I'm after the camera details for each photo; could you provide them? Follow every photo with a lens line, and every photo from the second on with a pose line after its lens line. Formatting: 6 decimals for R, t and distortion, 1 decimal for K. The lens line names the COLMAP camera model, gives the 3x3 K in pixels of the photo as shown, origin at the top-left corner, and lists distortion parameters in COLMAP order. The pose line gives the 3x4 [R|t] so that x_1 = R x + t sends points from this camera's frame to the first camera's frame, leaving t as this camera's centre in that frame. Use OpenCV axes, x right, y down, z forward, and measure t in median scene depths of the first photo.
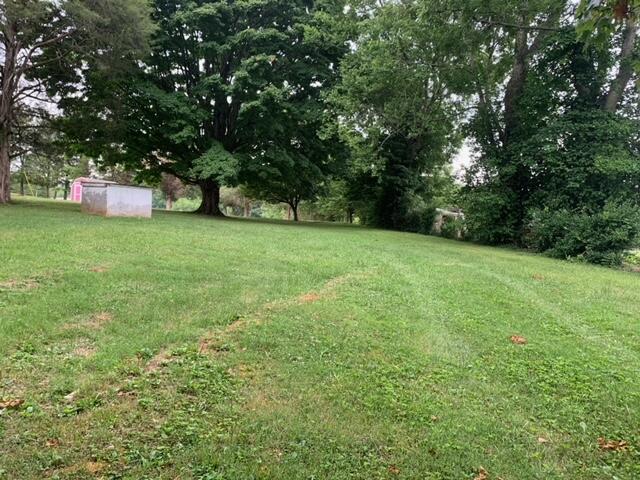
lens RADIAL K [[494.1, 0, 320.0], [0, 494.1, 240.0], [0, 0, 1]] dist [0.032192, -0.024632]
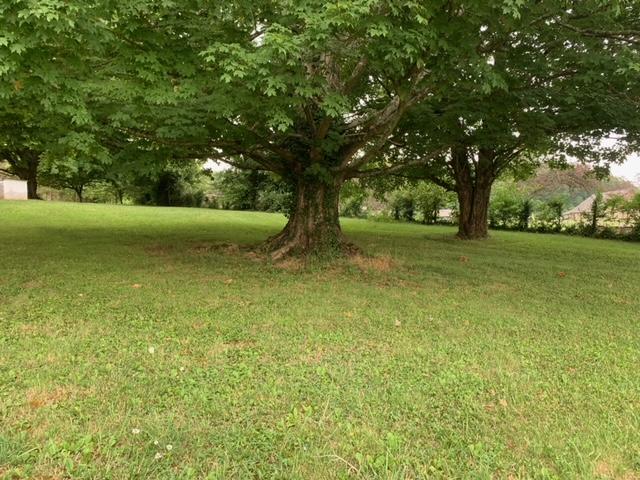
lens RADIAL K [[494.1, 0, 320.0], [0, 494.1, 240.0], [0, 0, 1]] dist [0.032192, -0.024632]
pose [[0.860336, -0.065596, 0.505489, -0.373944], [0.046734, 0.997659, 0.049924, 0.044390], [-0.507581, -0.019328, 0.861387, -0.823427]]
